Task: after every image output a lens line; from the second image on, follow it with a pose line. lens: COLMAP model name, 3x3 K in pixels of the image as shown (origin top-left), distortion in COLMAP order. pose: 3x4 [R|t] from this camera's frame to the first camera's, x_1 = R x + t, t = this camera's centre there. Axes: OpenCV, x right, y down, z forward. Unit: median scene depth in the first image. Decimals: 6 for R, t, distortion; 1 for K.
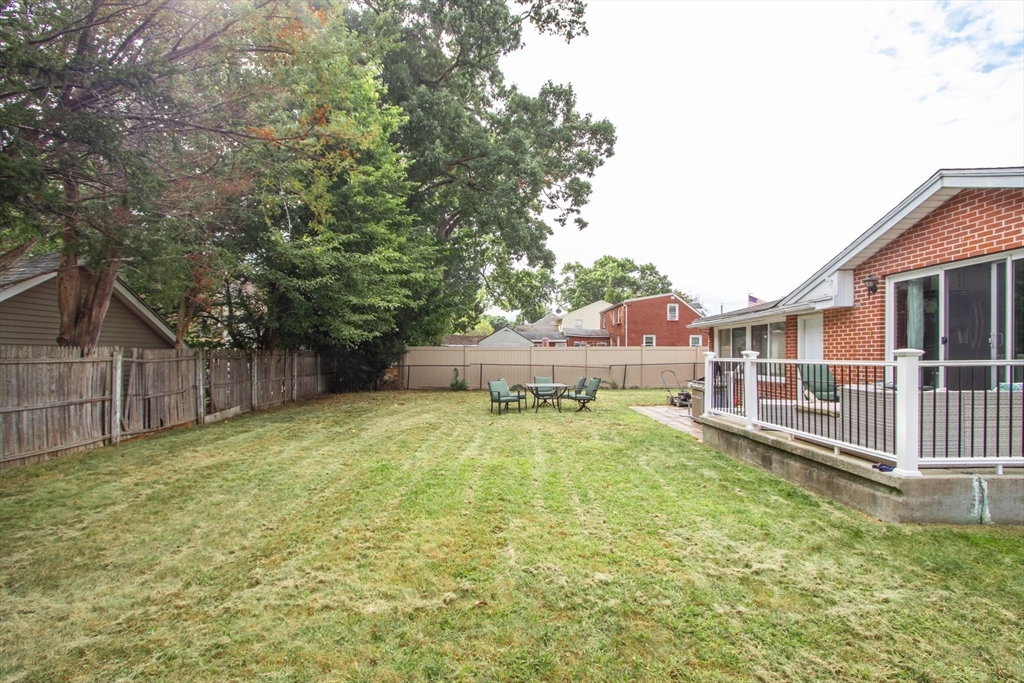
lens RADIAL K [[484.0, 0, 507.6], [0, 484.0, 350.9], [0, 0, 1]] dist [-0.016615, 0.003107]
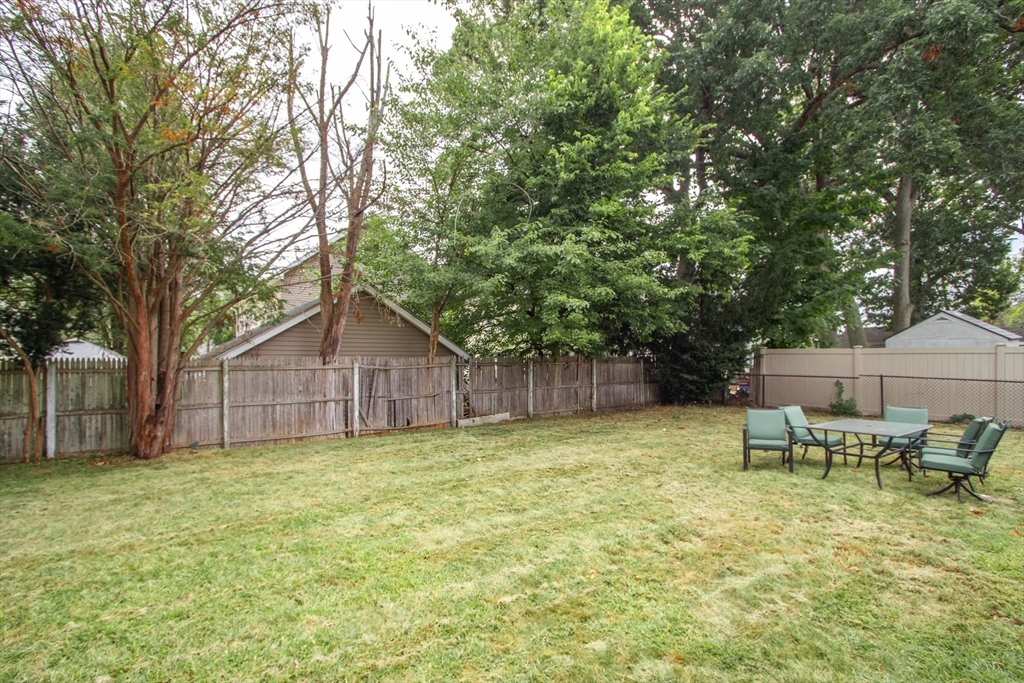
lens RADIAL K [[484.0, 0, 507.9], [0, 484.0, 349.3], [0, 0, 1]] dist [-0.016615, 0.003107]
pose [[0.582132, -0.012908, -0.812992, 0.421384], [0.007672, 0.999917, -0.010382, -0.011330], [0.813058, -0.000193, 0.582182, 0.636133]]
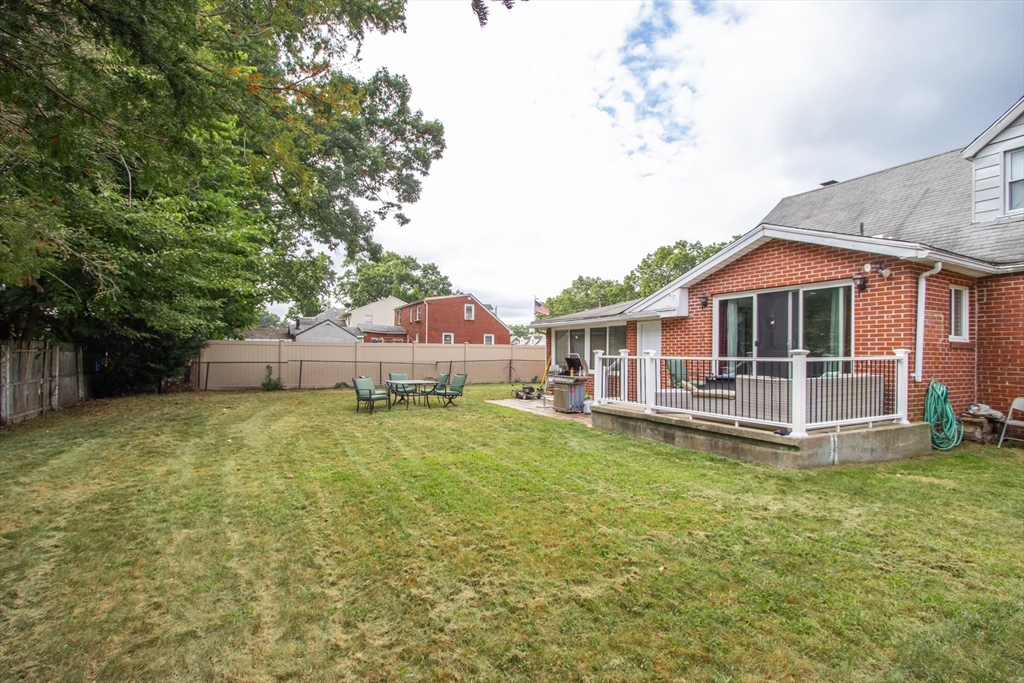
lens RADIAL K [[484.0, 0, 510.0], [0, 484.0, 345.6], [0, 0, 1]] dist [-0.016615, 0.003107]
pose [[0.890422, 0.014269, 0.454911, -0.296375], [-0.012095, 0.999897, -0.007690, 0.003150], [-0.454974, 0.001346, 0.890504, 0.048852]]
